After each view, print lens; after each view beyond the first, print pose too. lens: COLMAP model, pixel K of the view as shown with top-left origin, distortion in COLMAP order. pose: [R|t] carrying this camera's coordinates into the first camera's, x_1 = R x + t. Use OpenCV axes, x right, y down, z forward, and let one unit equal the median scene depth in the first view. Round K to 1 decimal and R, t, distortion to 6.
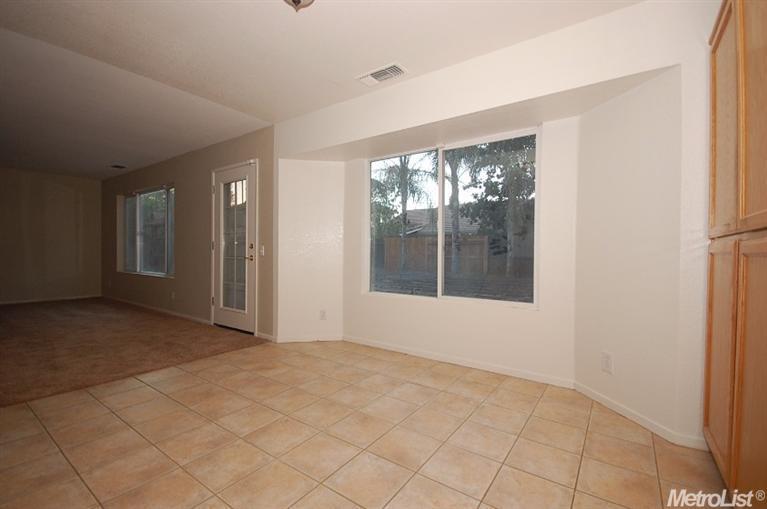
lens RADIAL K [[338.1, 0, 383.7], [0, 338.1, 253.6], [0, 0, 1]] dist [-0.000502, -0.004667]
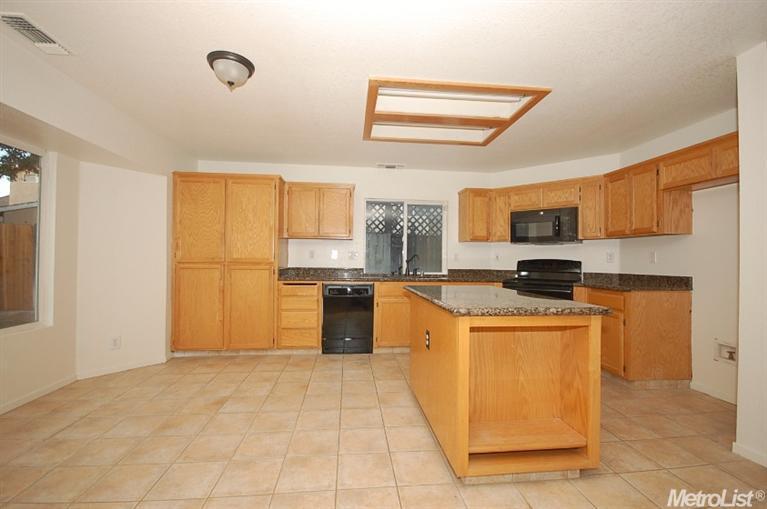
lens RADIAL K [[338.1, 0, 386.2], [0, 338.1, 257.5], [0, 0, 1]] dist [-0.000502, -0.004667]
pose [[-0.661567, -0.016339, 0.749708, -1.149766], [-0.014875, 0.999852, 0.008665, -0.078387], [-0.749738, -0.005419, -0.661712, 1.007544]]
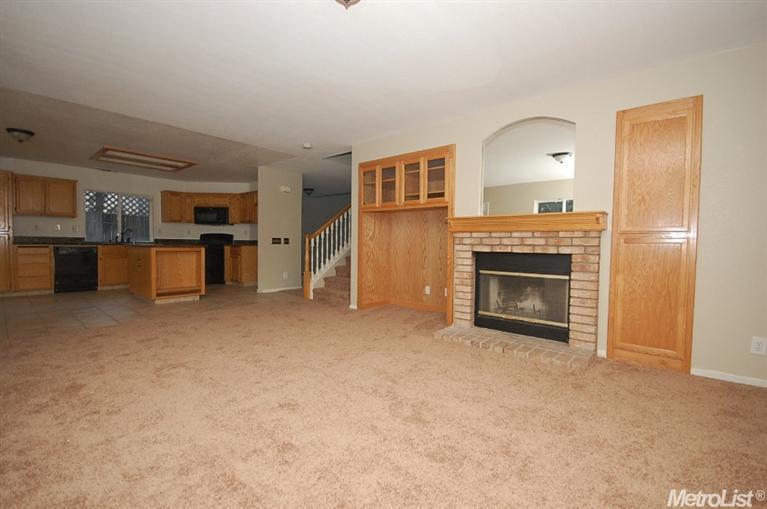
lens RADIAL K [[338.1, 0, 383.1], [0, 338.1, 254.8], [0, 0, 1]] dist [-0.000502, -0.004667]
pose [[-0.994946, -0.028065, 0.096407, -2.386779], [-0.024346, 0.998921, 0.039539, -0.026379], [-0.097413, 0.036992, -0.994556, 2.407605]]
